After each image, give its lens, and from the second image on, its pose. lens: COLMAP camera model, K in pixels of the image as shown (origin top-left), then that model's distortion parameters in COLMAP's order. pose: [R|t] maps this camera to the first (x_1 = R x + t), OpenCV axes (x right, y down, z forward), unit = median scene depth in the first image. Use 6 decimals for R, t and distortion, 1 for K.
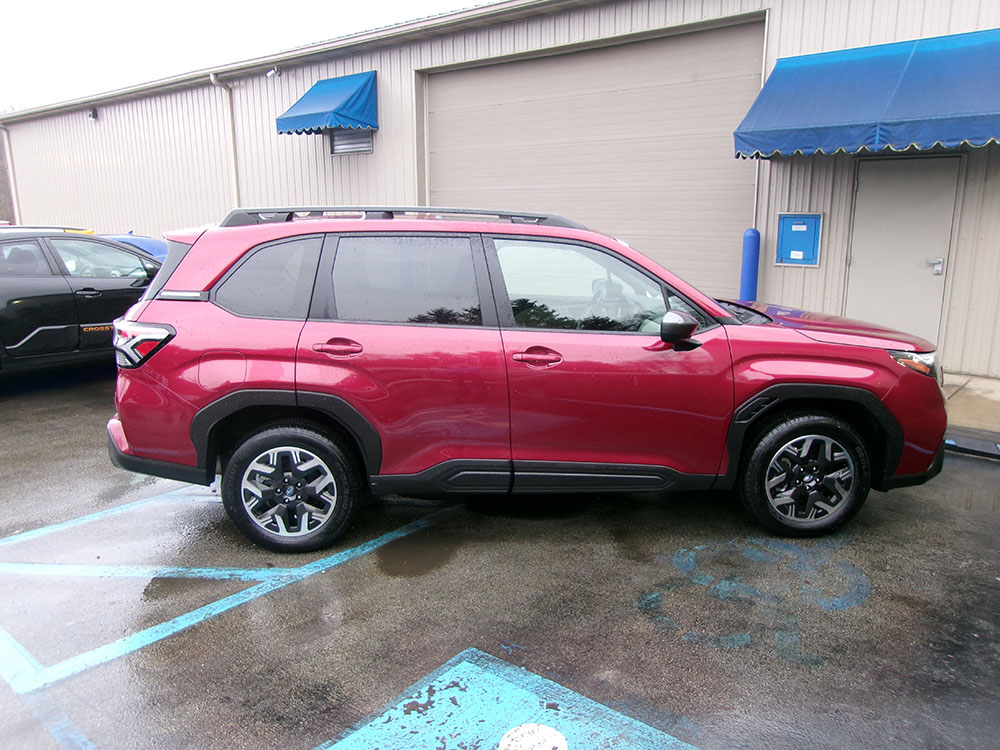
lens RADIAL K [[780.2, 0, 500.0], [0, 780.2, 375.0], [0, 0, 1]] dist [-0.017803, 0.054635]
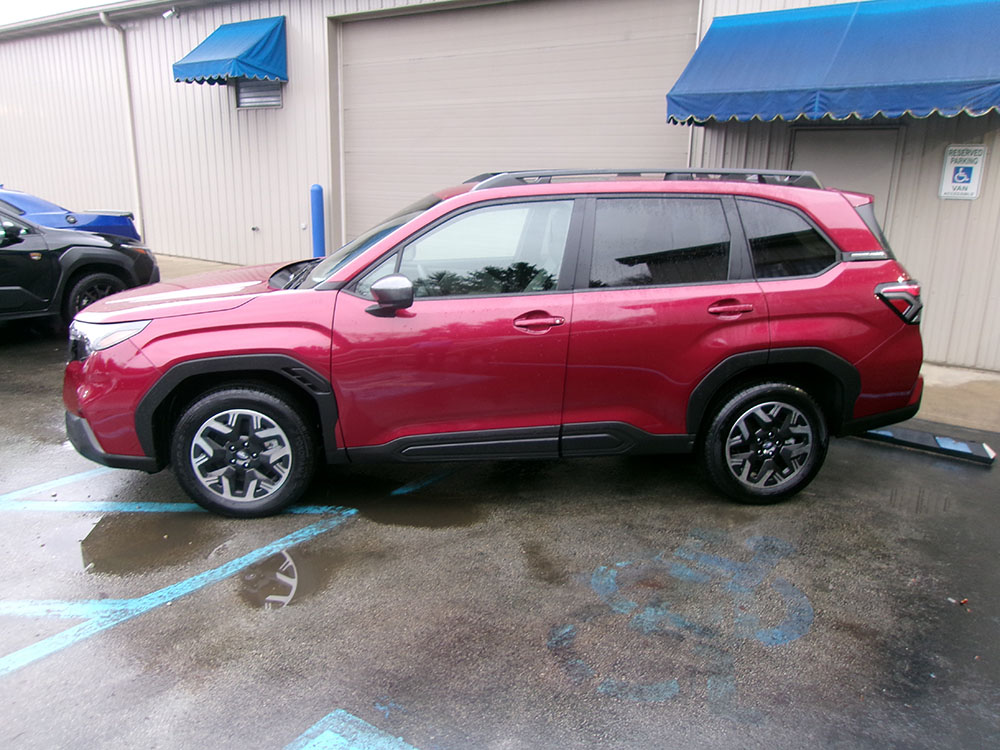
lens RADIAL K [[780.2, 0, 500.0], [0, 780.2, 375.0], [0, 0, 1]] dist [-0.017803, 0.054635]
pose [[0.996068, 0.006736, 0.088339, 0.042537], [-0.010063, 0.999254, 0.037278, -0.019832], [-0.088022, -0.038020, 0.995393, 0.153711]]
